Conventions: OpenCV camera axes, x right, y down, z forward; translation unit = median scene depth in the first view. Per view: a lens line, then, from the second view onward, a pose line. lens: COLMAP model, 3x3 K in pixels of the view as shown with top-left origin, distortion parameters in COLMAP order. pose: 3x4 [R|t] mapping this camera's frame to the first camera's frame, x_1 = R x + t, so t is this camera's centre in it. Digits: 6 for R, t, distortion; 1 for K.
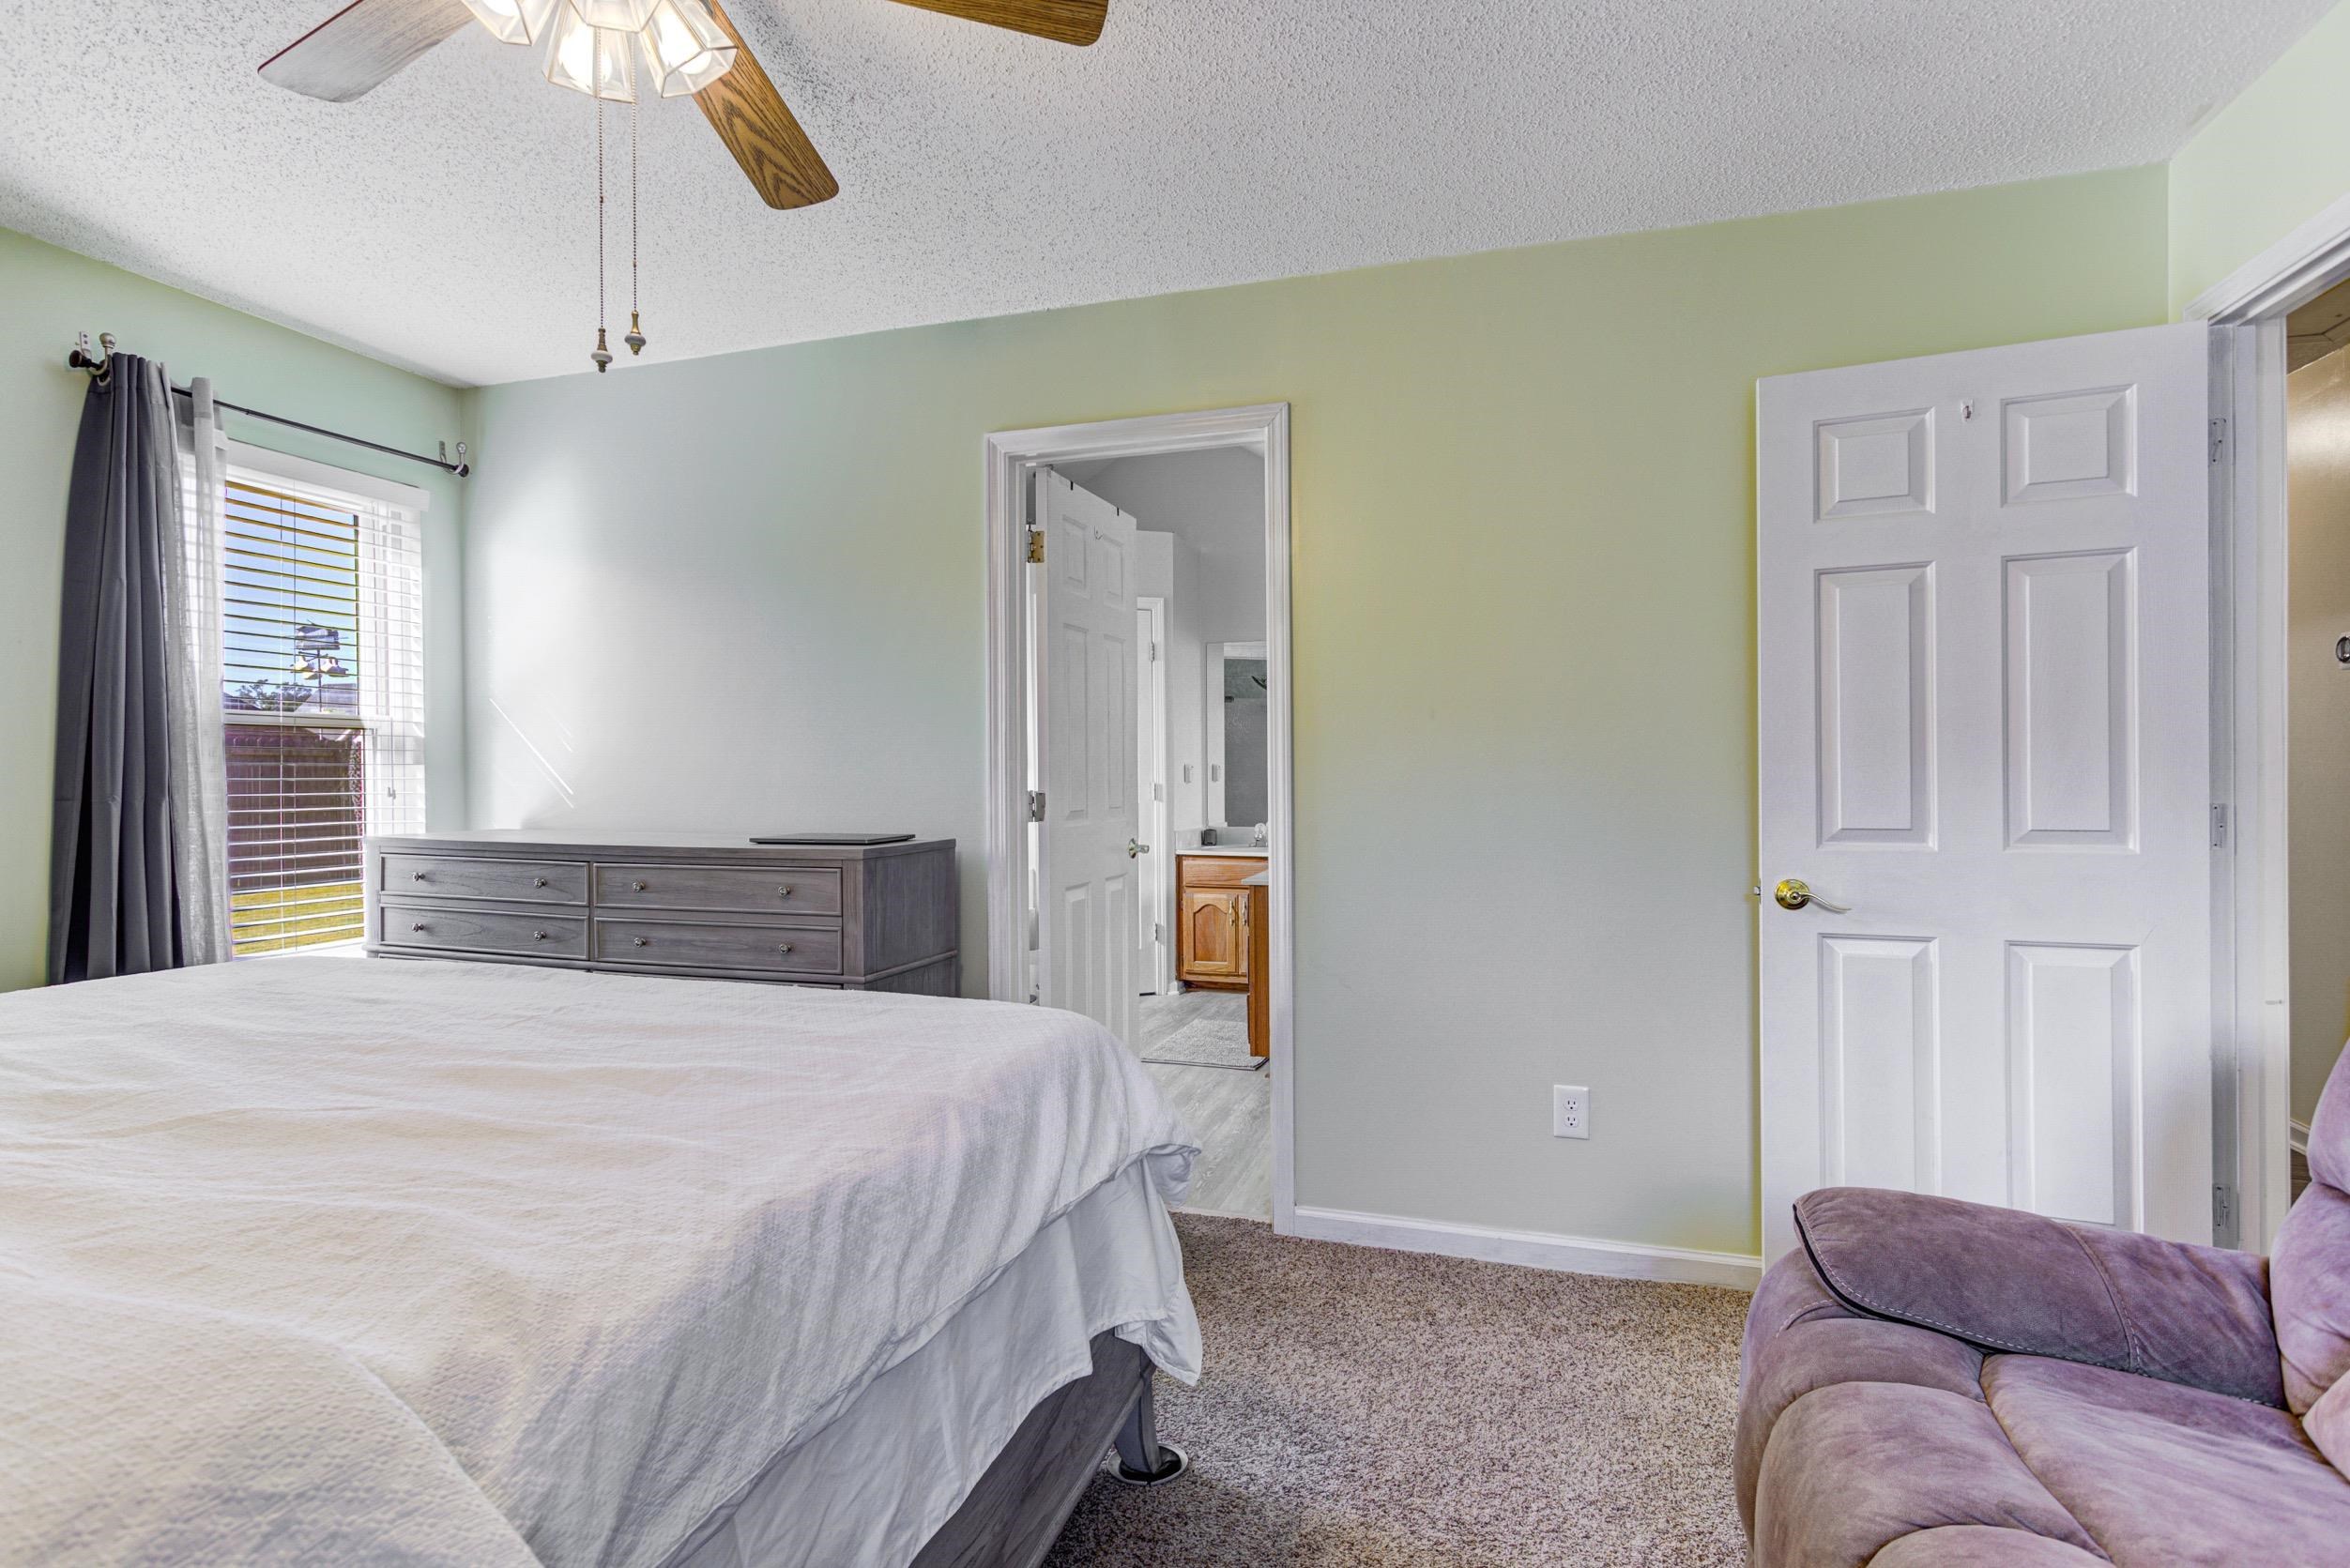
lens RADIAL K [[1146.1, 0, 1177.9], [0, 1146.1, 772.6], [0, 0, 1]] dist [-0.003368, 0.002598]
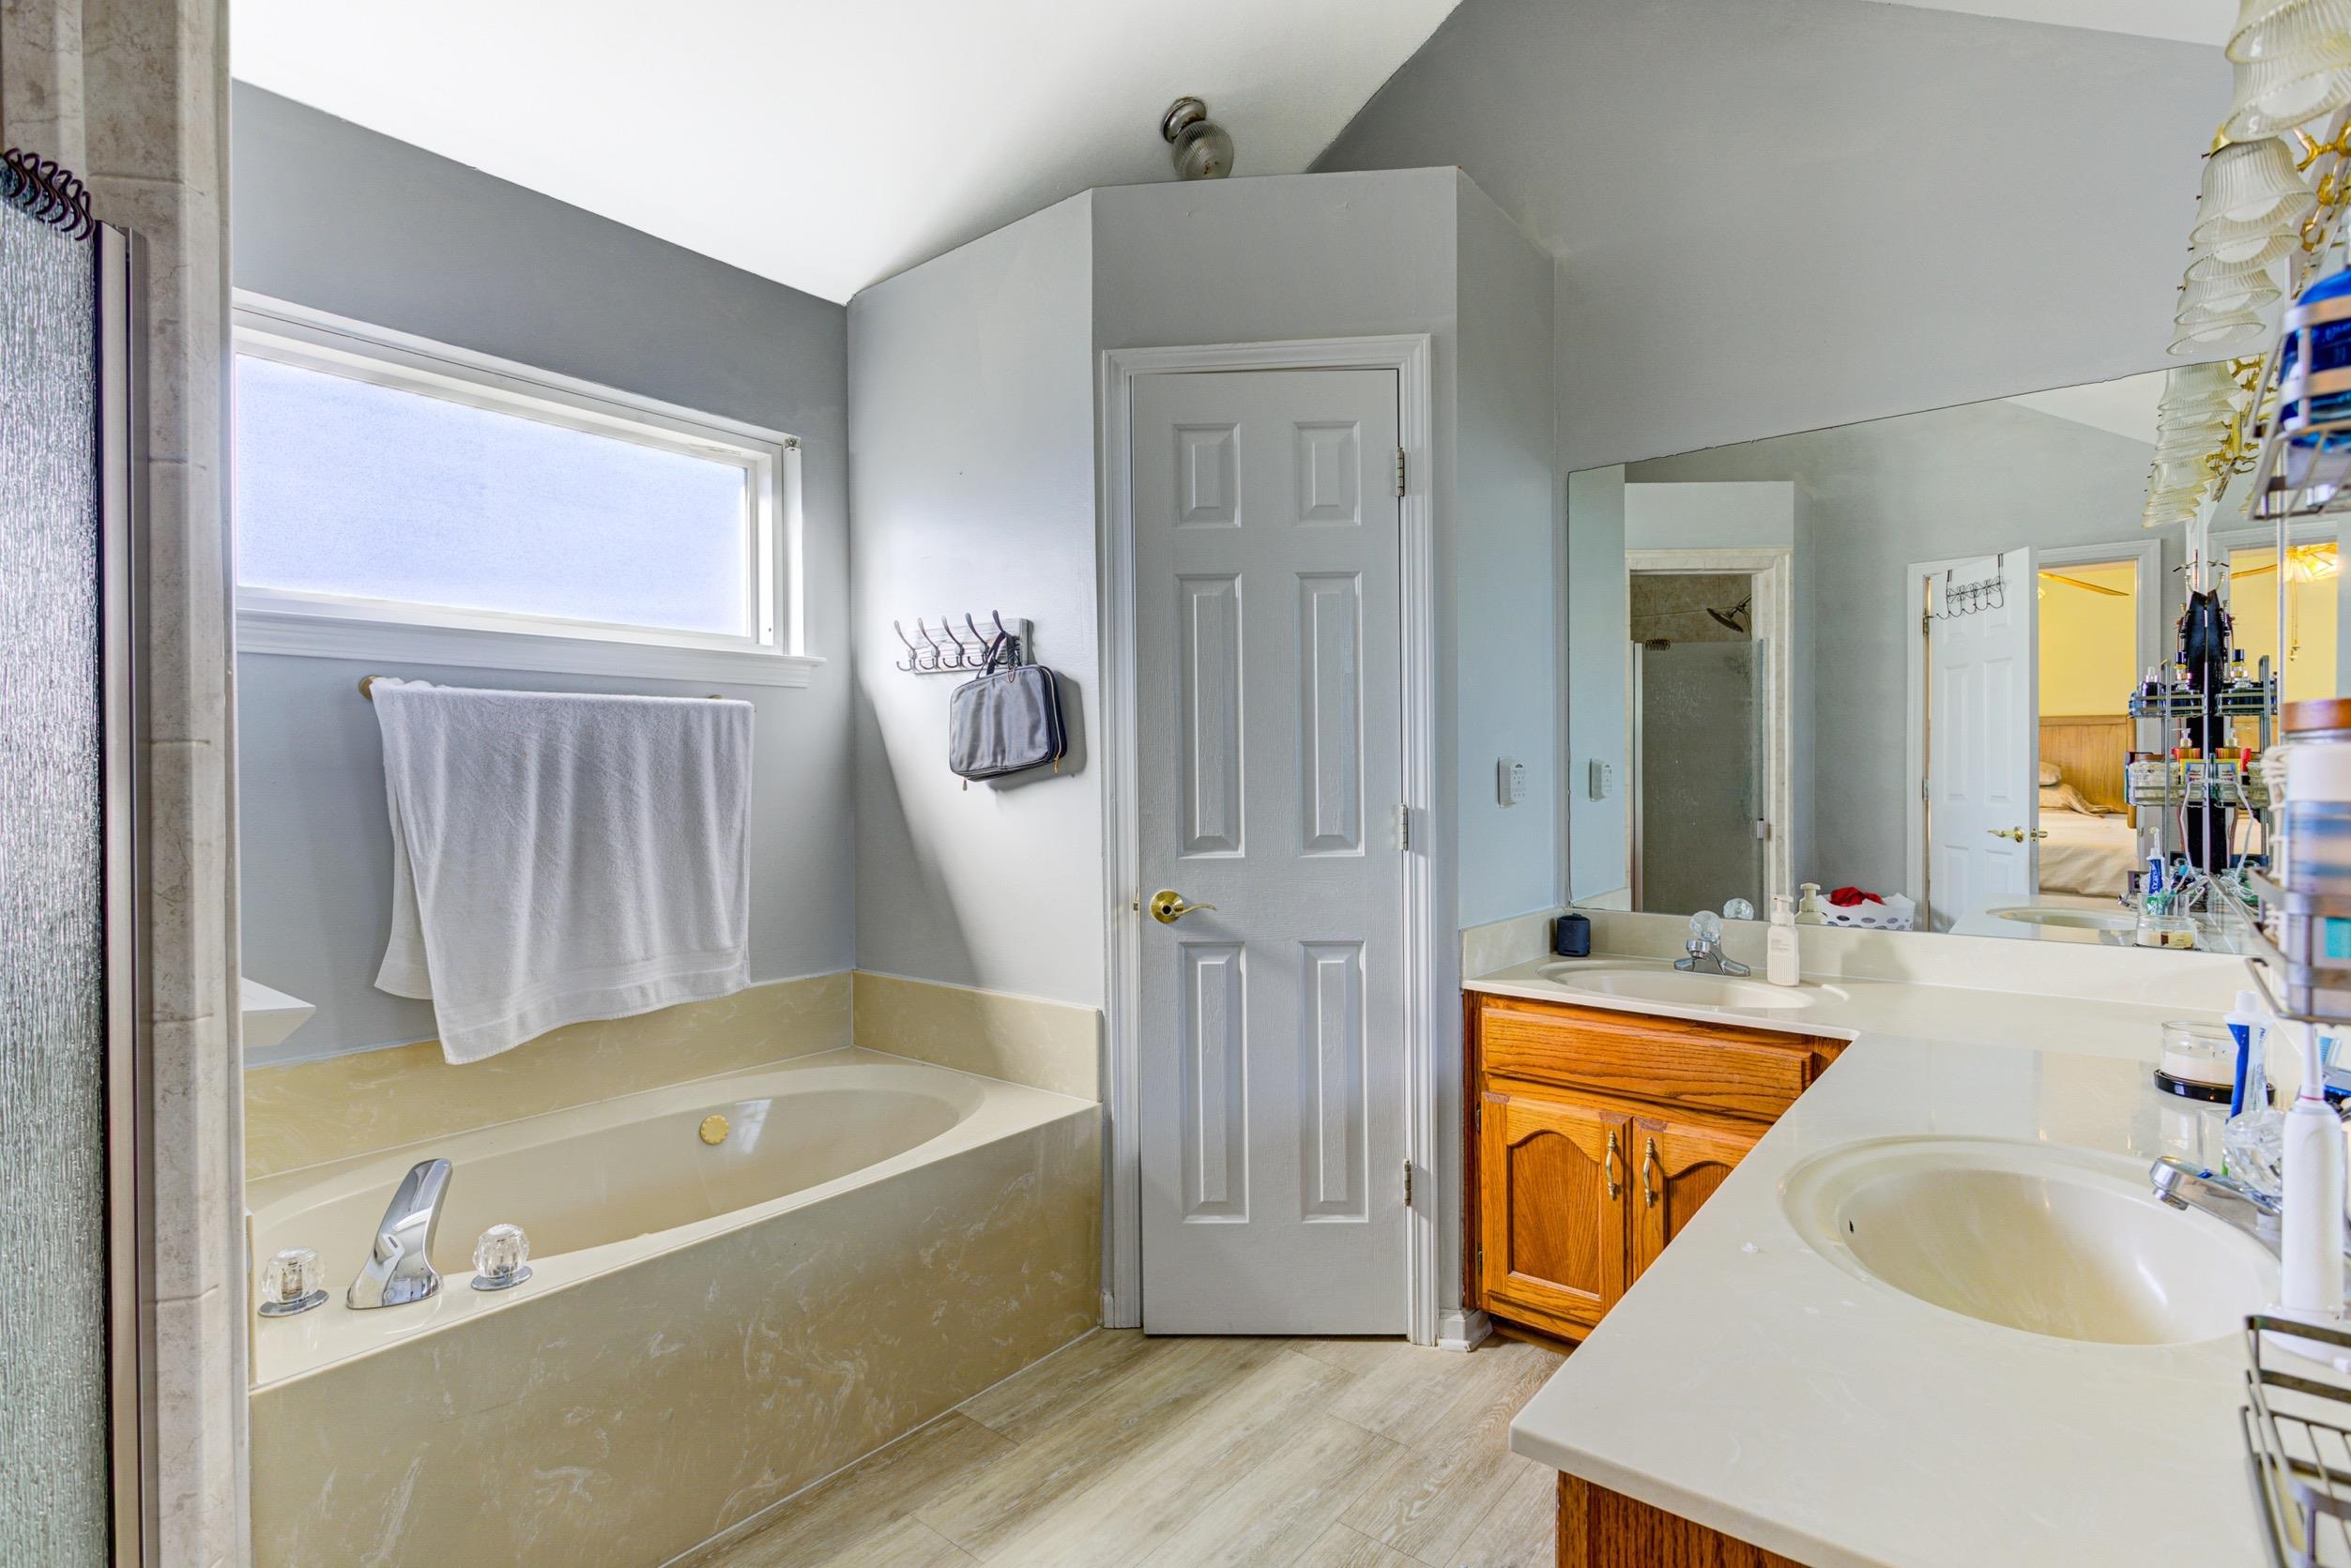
lens RADIAL K [[1146.6, 0, 1163.3], [0, 1146.6, 776.6], [0, 0, 1]] dist [-0.003368, 0.002598]
pose [[0.925658, 0.005562, -0.378320, 0.051027], [-0.006460, 0.999979, -0.001106, -0.000098], [0.378305, 0.003468, 0.925674, 0.599690]]
